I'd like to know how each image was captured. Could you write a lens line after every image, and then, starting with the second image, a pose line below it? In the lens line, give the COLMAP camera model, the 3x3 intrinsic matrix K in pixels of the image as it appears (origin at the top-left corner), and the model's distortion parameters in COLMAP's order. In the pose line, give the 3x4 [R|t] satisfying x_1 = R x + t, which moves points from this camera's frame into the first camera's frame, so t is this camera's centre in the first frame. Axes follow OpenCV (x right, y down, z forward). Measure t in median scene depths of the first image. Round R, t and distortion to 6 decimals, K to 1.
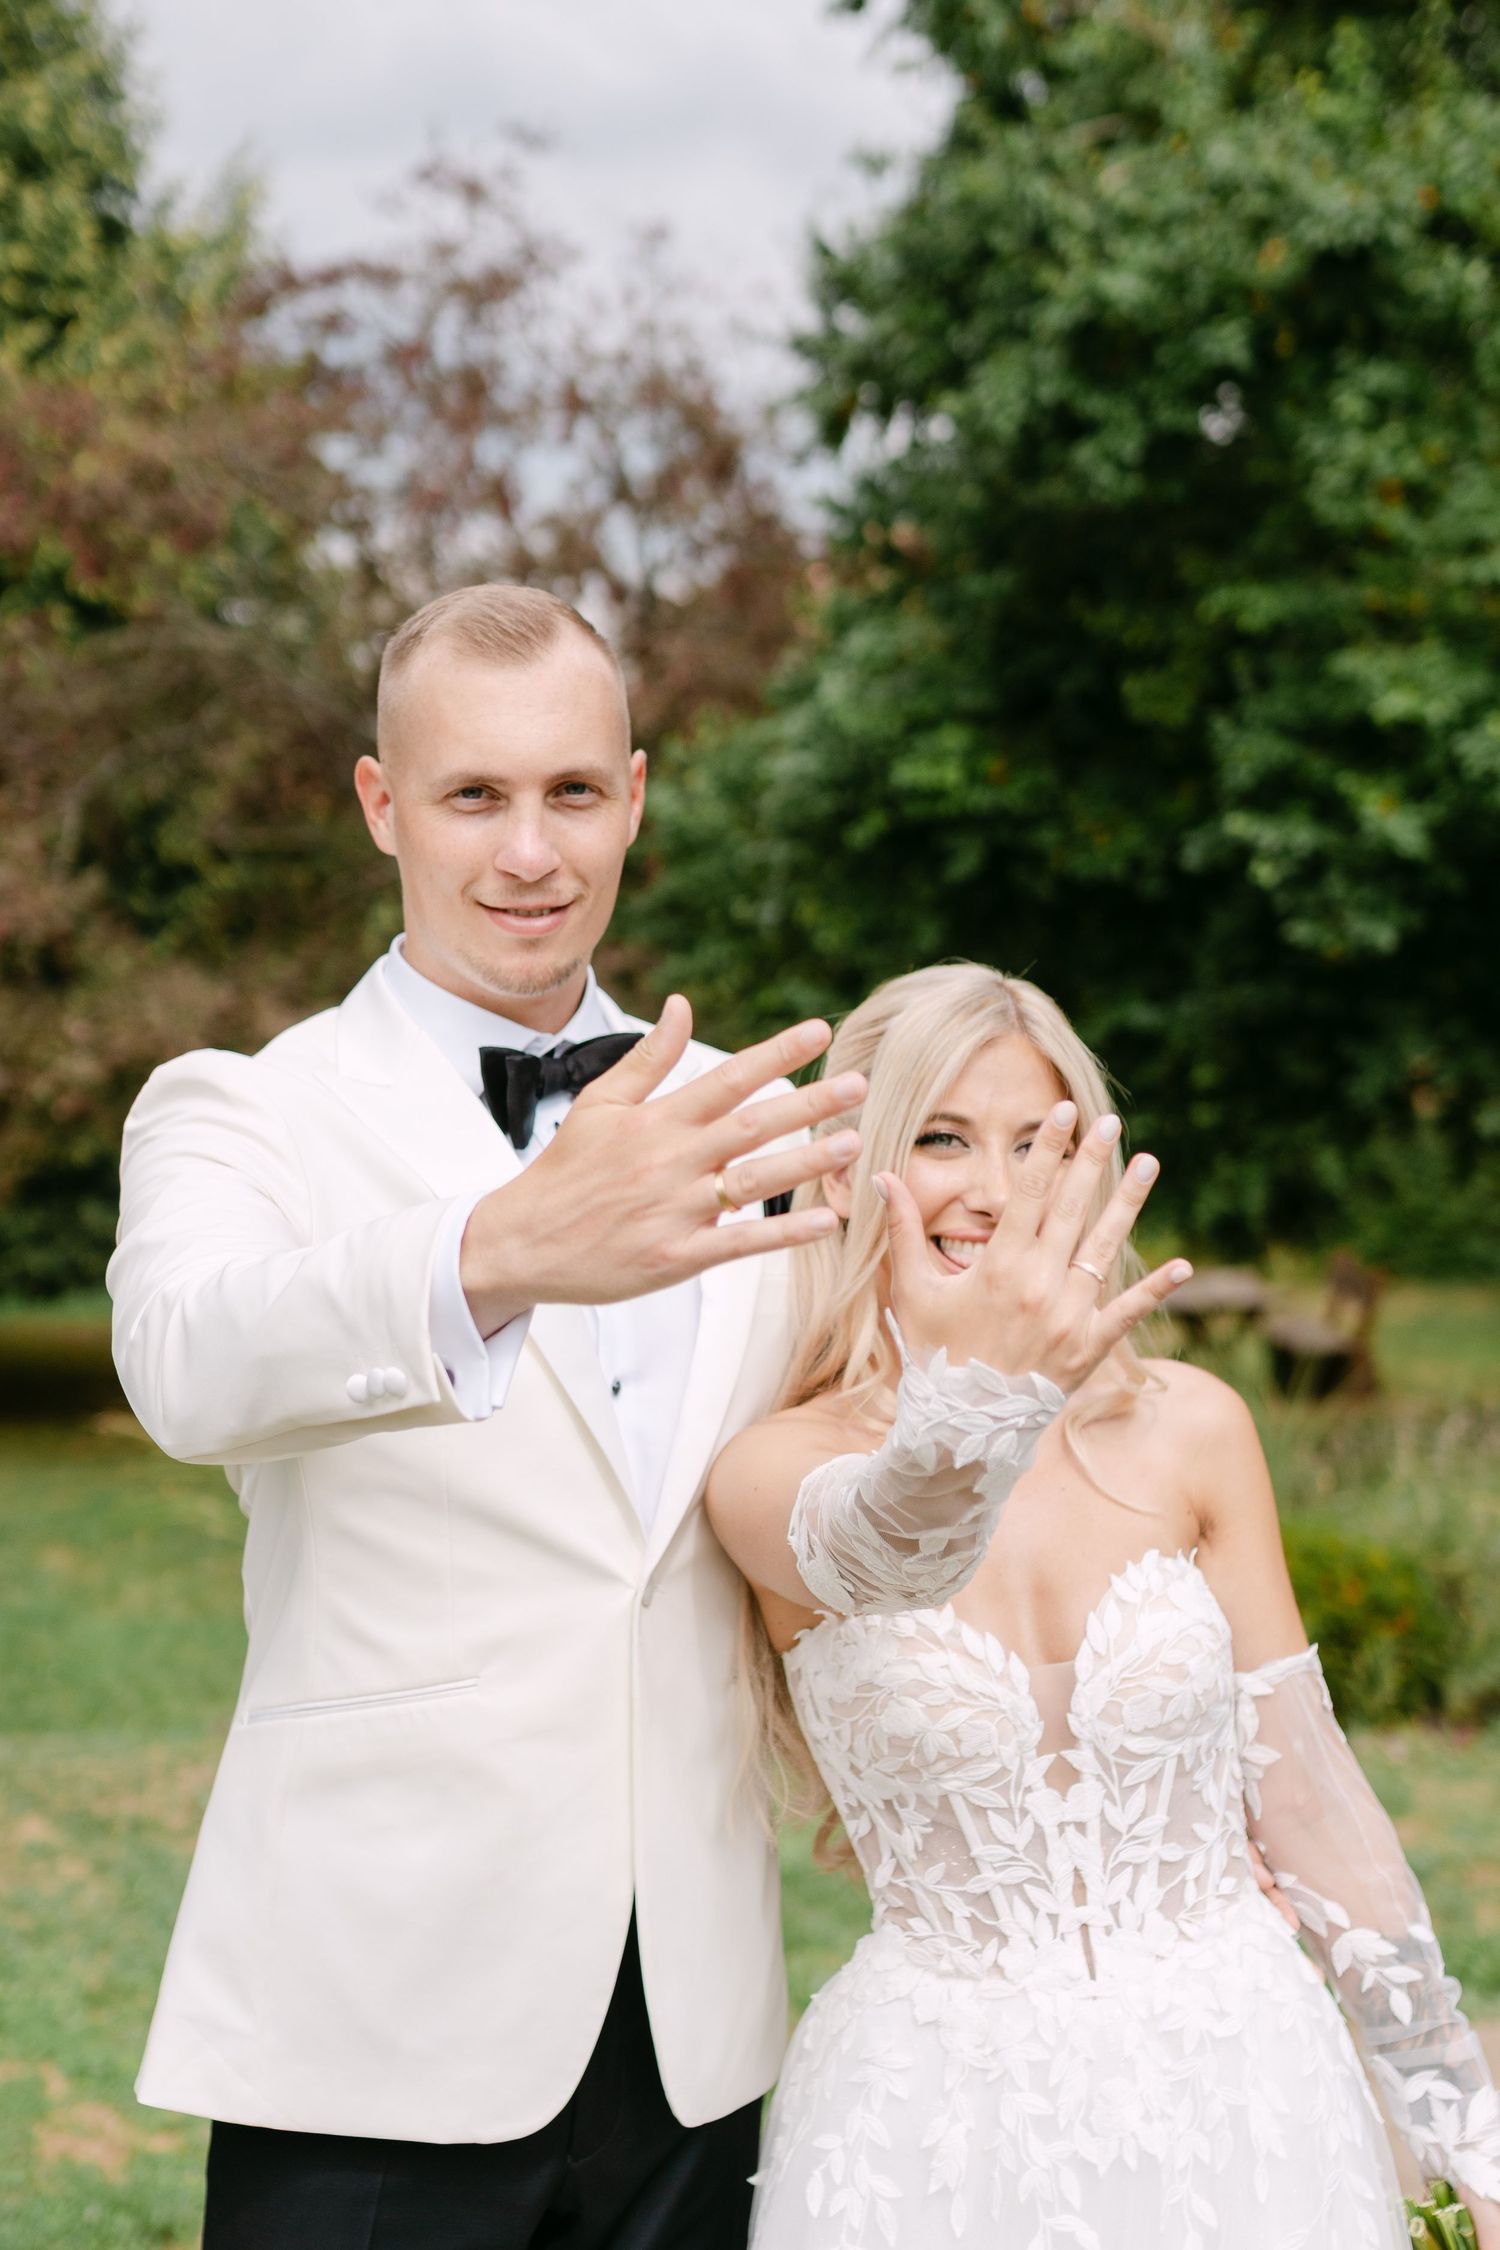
lens RADIAL K [[3241.1, 0, 756.8], [0, 3241.1, 1147.9], [0, 0, 1]] dist [-0.013690, 0.000000]
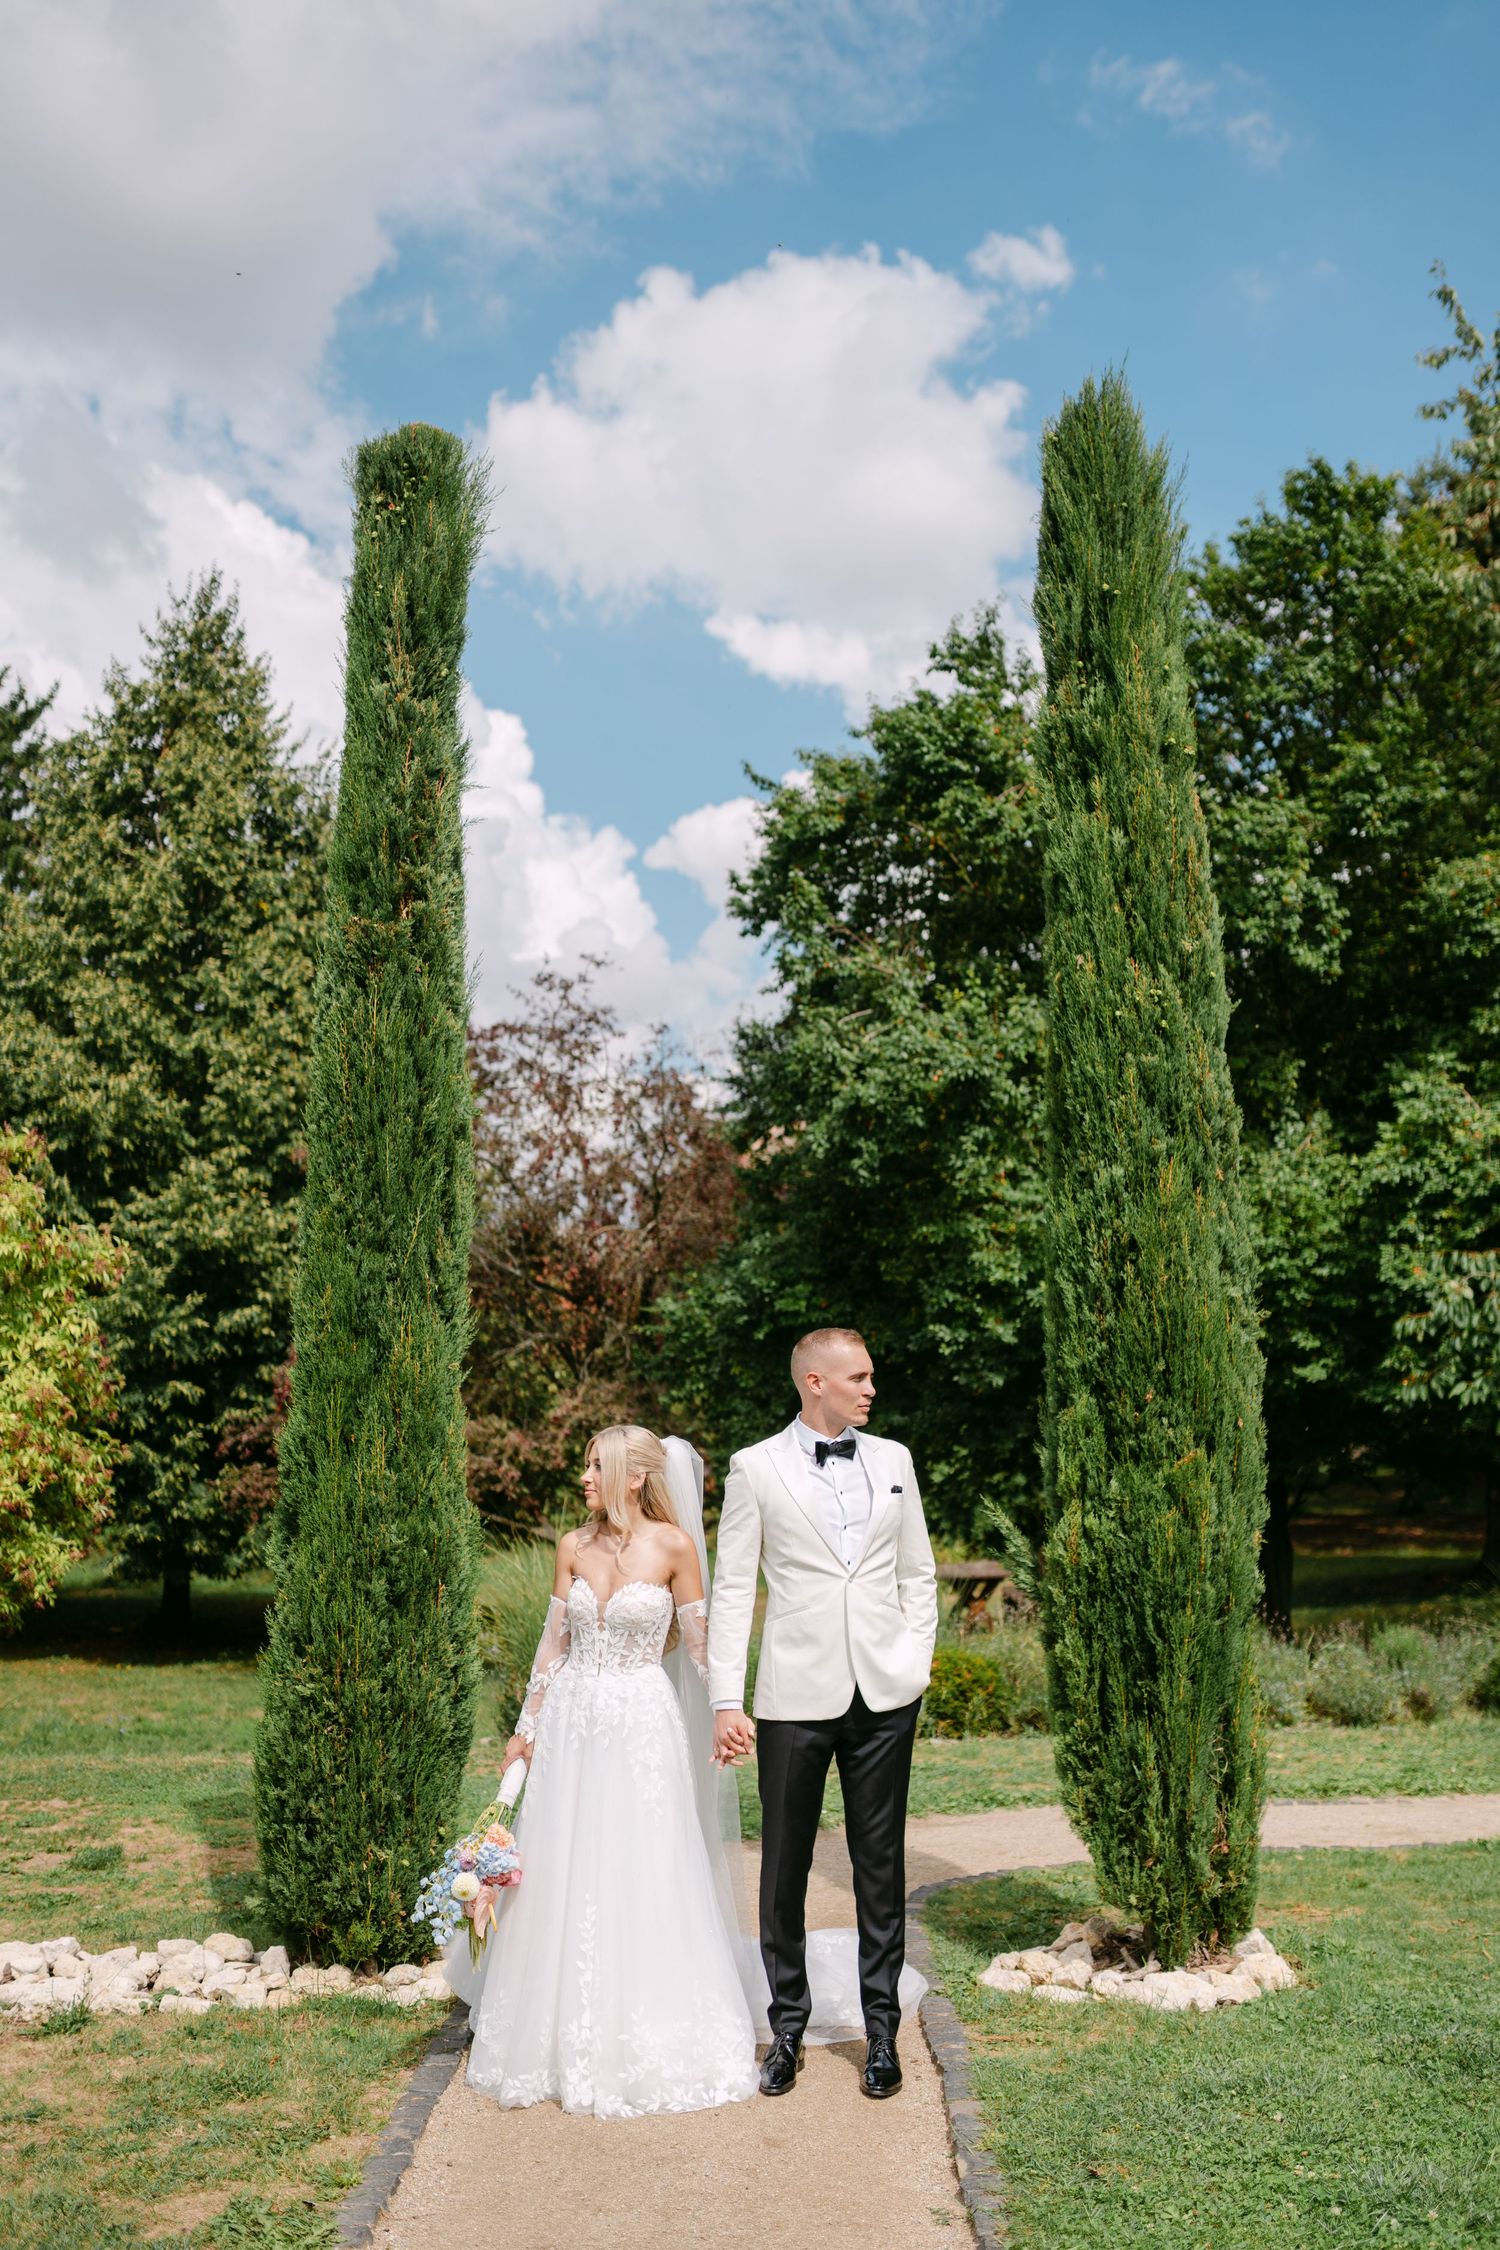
lens RADIAL K [[2126.6, 0, 756.0], [0, 2126.6, 1119.0], [0, 0, 1]] dist [-0.055021, 0.000000]
pose [[0.999893, -0.006349, 0.013192, 0.012899], [0.008576, 0.984288, -0.176359, 0.008936], [-0.011865, 0.176454, 0.984237, -0.364119]]
